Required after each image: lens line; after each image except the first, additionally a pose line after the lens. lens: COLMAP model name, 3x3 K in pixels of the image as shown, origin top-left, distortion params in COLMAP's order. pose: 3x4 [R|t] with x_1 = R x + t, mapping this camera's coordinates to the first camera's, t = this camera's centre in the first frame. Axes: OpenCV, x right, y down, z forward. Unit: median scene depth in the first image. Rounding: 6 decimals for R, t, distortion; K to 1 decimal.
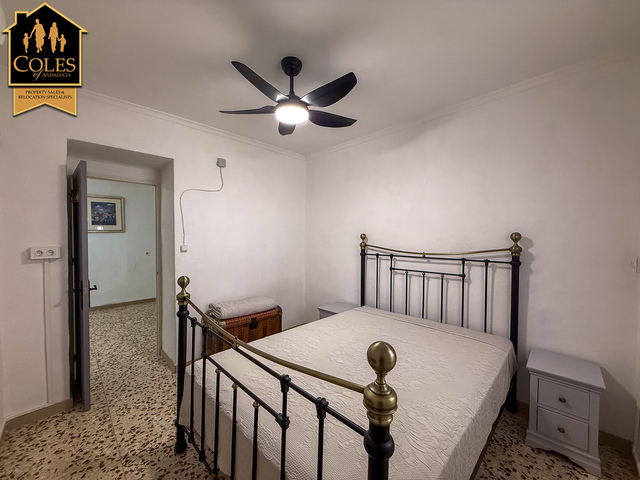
lens RADIAL K [[256.0, 0, 318.9], [0, 256.0, 239.9], [0, 0, 1]] dist [-0.003192, 0.001031]
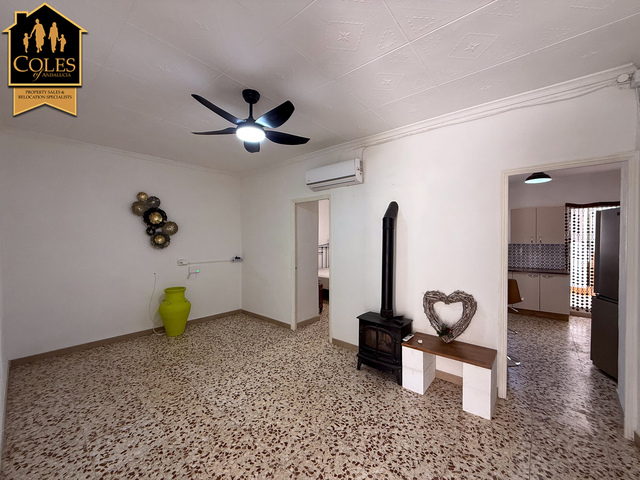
lens RADIAL K [[256.0, 0, 318.9], [0, 256.0, 239.5], [0, 0, 1]] dist [-0.003192, 0.001031]
pose [[-0.077209, -0.004767, 0.997004, -1.213218], [0.014326, 0.999880, 0.005891, -0.015950], [-0.996912, 0.014738, -0.077132, 0.601488]]
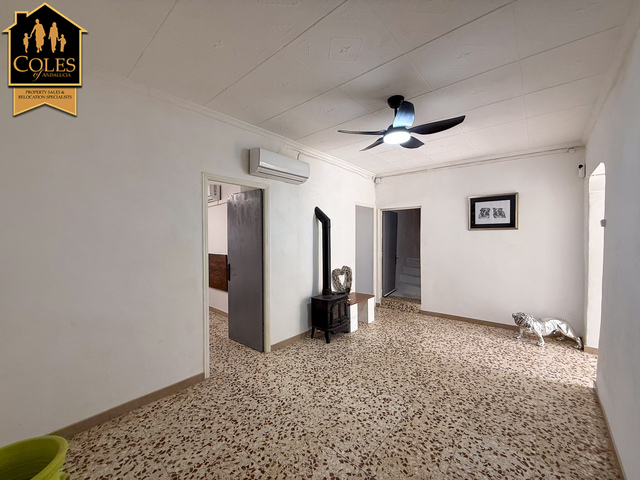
lens RADIAL K [[256.0, 0, 318.2], [0, 256.0, 241.6], [0, 0, 1]] dist [-0.003192, 0.001031]
pose [[-0.998161, 0.002526, -0.060562, -0.586454], [0.000564, 0.999476, 0.032377, -0.018590], [0.060612, 0.032283, -0.997639, 1.152653]]
